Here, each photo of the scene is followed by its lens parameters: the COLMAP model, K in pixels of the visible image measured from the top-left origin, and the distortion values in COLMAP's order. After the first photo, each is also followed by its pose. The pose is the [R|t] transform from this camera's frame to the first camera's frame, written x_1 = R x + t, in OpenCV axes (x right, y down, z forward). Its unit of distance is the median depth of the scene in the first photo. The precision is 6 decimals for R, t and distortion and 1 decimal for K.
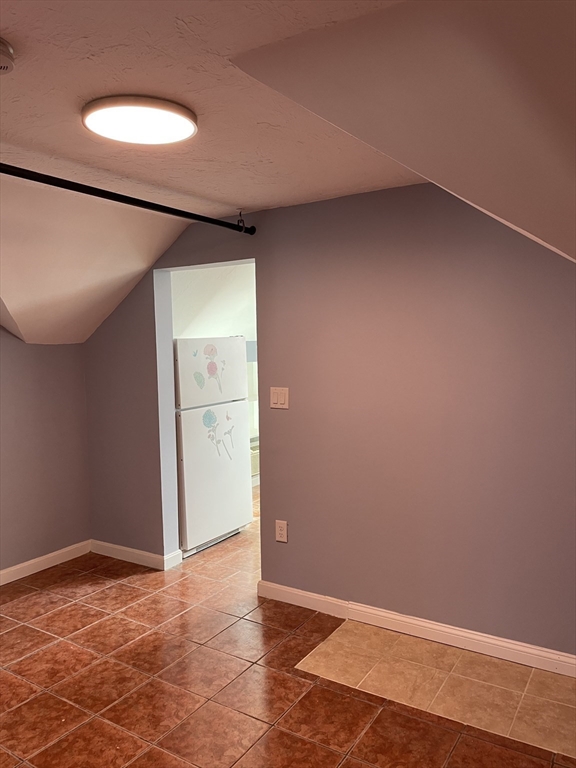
lens RADIAL K [[581.6, 0, 289.7], [0, 581.6, 379.4], [0, 0, 1]] dist [0.070861, -0.099242]
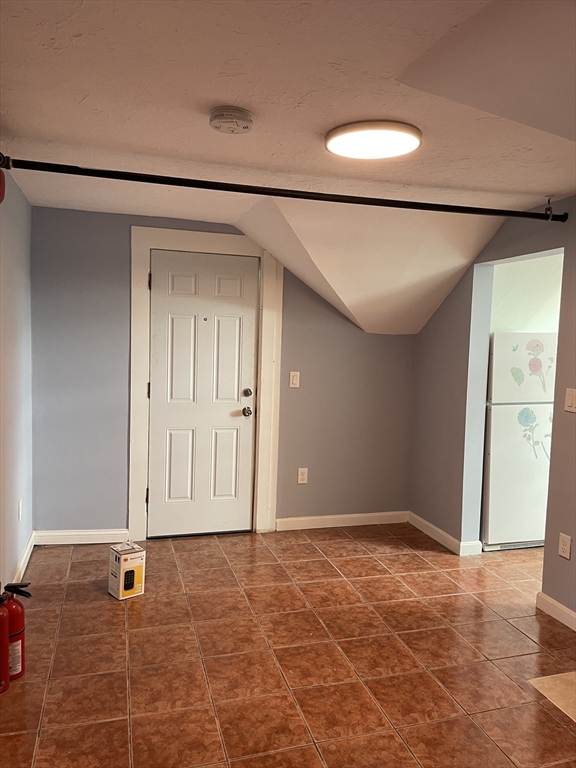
lens RADIAL K [[581.6, 0, 291.5], [0, 581.6, 385.6], [0, 0, 1]] dist [0.070861, -0.099242]
pose [[0.754334, 0.096308, -0.649388, 0.238691], [-0.082929, 0.995236, 0.051269, -0.002516], [0.651232, 0.015179, 0.758727, 0.016030]]
